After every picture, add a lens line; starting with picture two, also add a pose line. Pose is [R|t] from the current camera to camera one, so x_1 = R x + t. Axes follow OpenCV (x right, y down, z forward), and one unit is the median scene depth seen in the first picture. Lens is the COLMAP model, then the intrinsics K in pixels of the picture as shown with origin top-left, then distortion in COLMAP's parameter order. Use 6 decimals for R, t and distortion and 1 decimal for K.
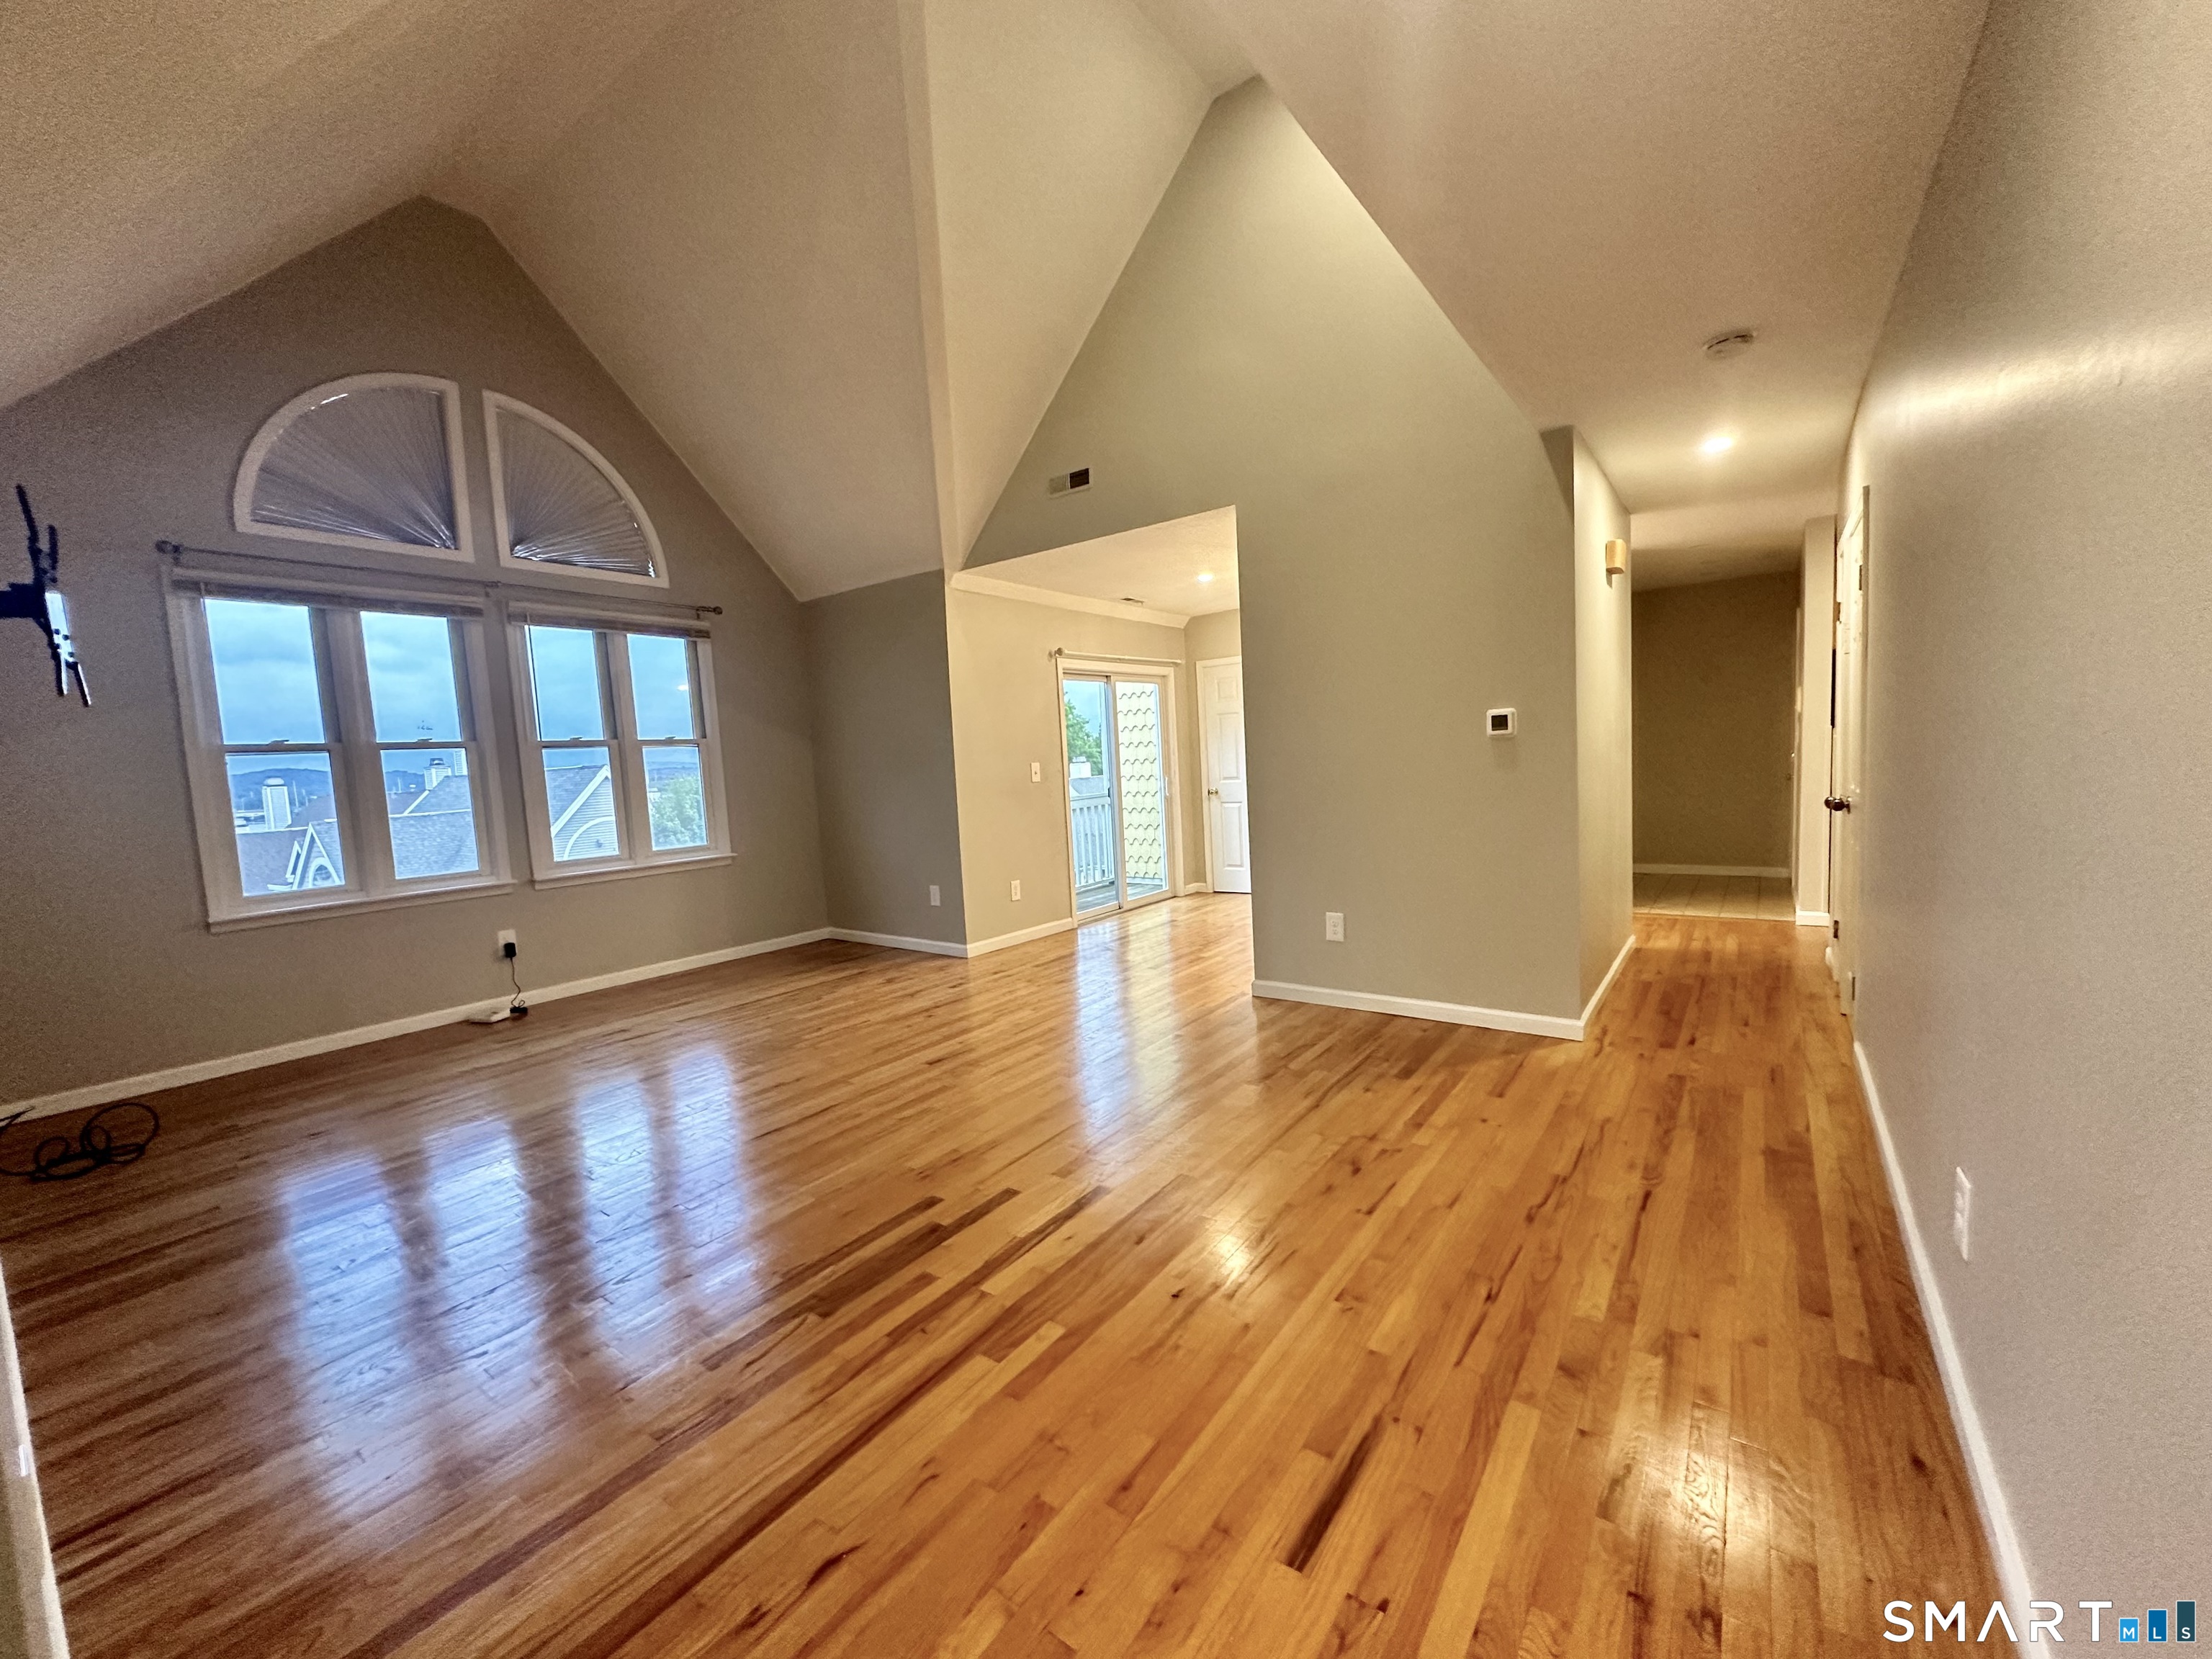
lens RADIAL K [[877.2, 0, 1106.0], [0, 877.2, 829.5], [0, 0, 1]] dist [-0.000183, -0.000186]
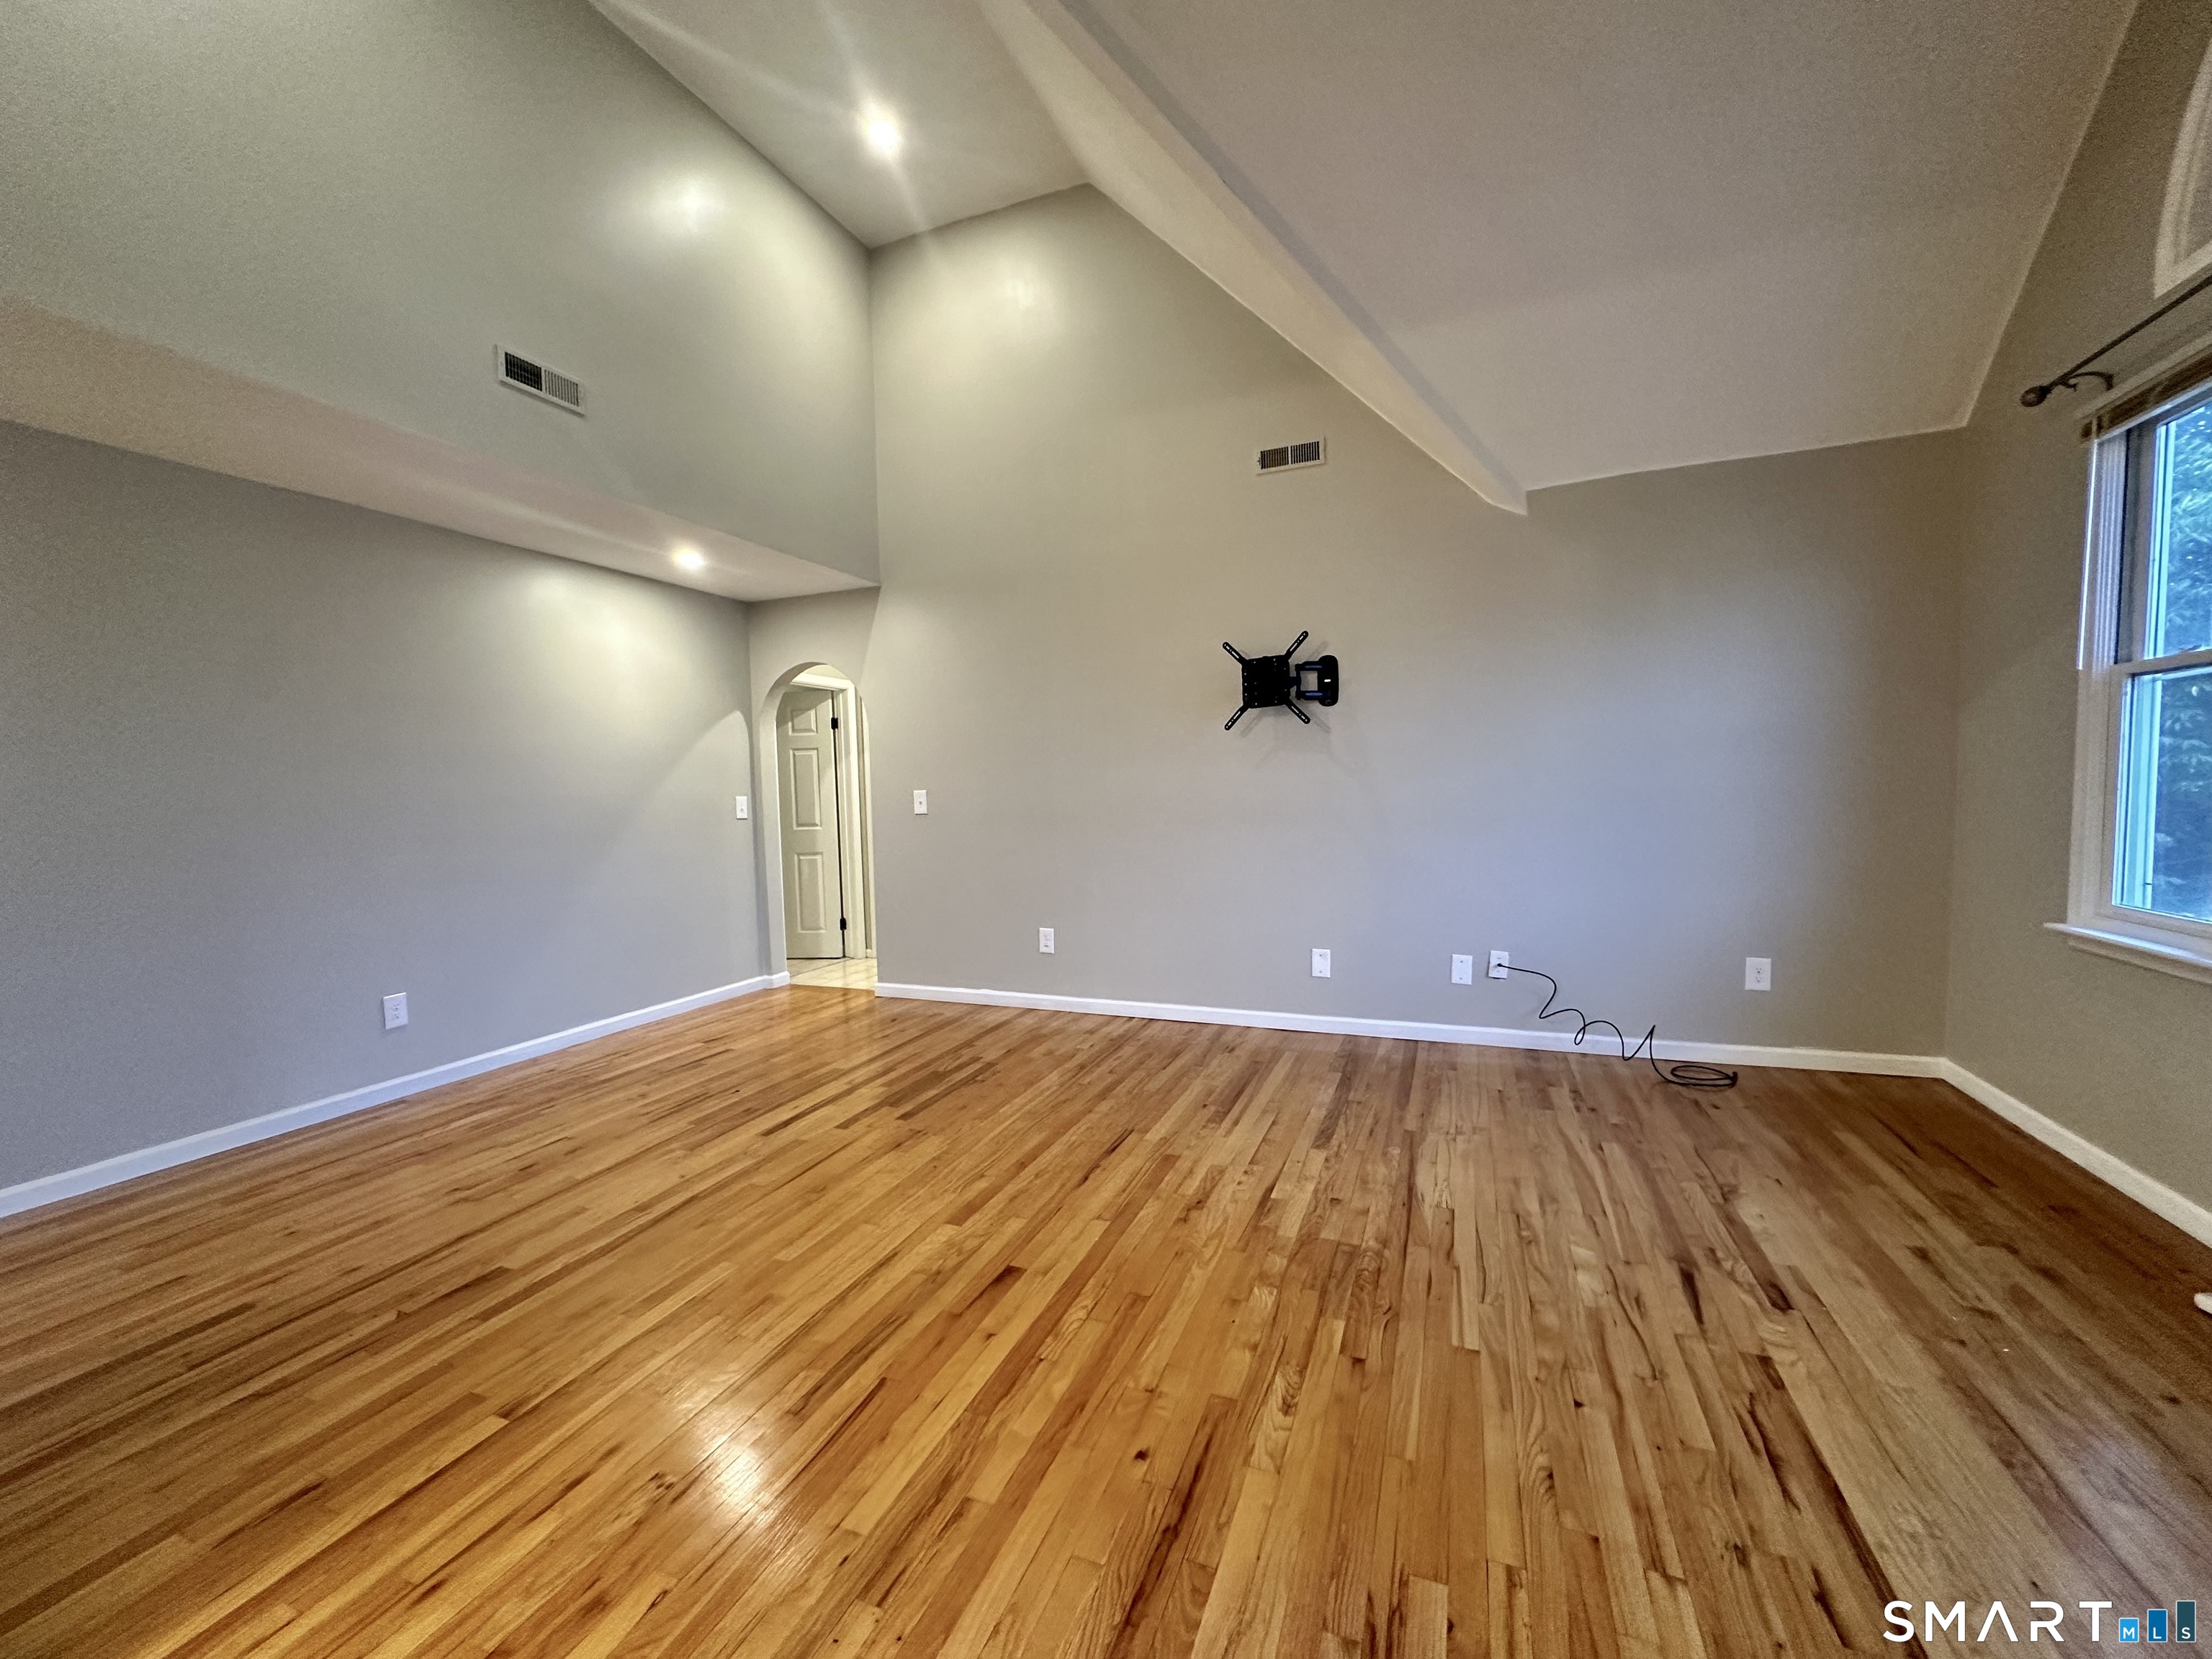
lens RADIAL K [[877.2, 0, 1106.0], [0, 877.2, 829.5], [0, 0, 1]] dist [-0.000183, -0.000186]
pose [[-0.966431, 0.087309, -0.241635, -0.161022], [0.053390, 0.988205, 0.143528, -0.132057], [0.251316, 0.125809, -0.959694, 1.748989]]
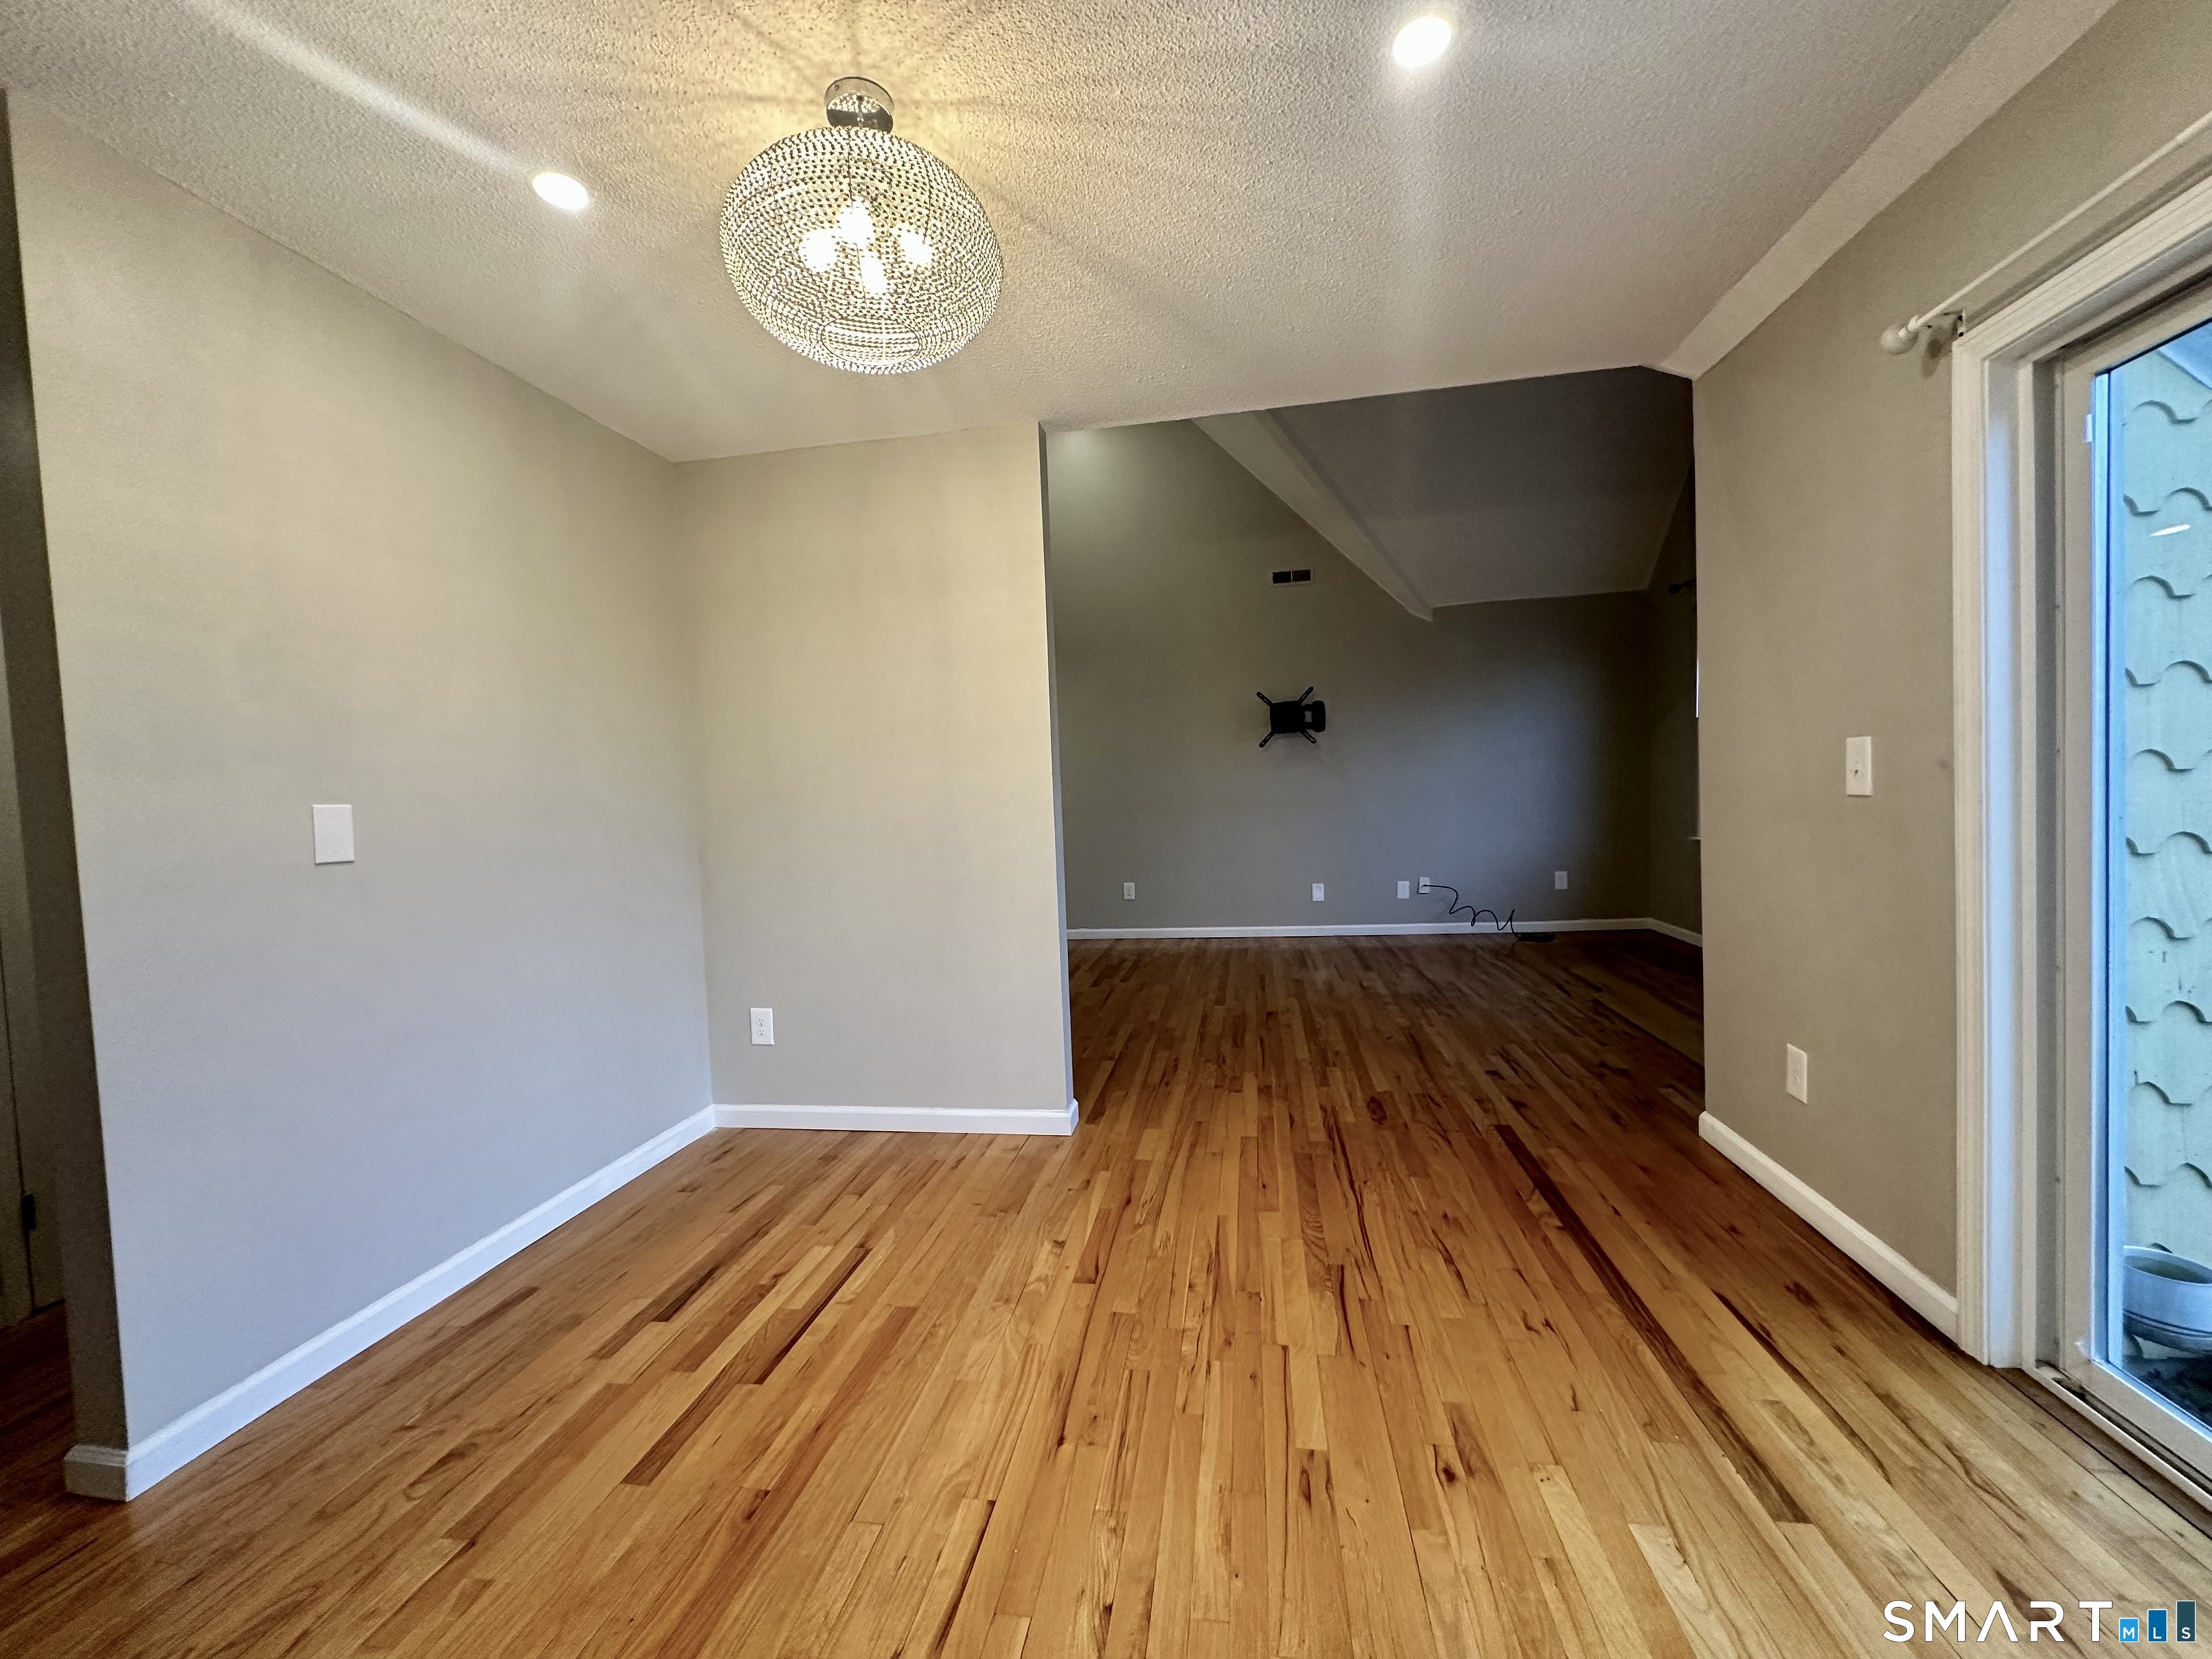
lens RADIAL K [[877.2, 0, 1106.0], [0, 877.2, 829.5], [0, 0, 1]] dist [-0.000183, -0.000186]
pose [[-0.887583, 0.105969, -0.448293, 0.596435], [0.049613, 0.989511, 0.135673, -0.187205], [0.457968, 0.098180, -0.883530, 2.197254]]
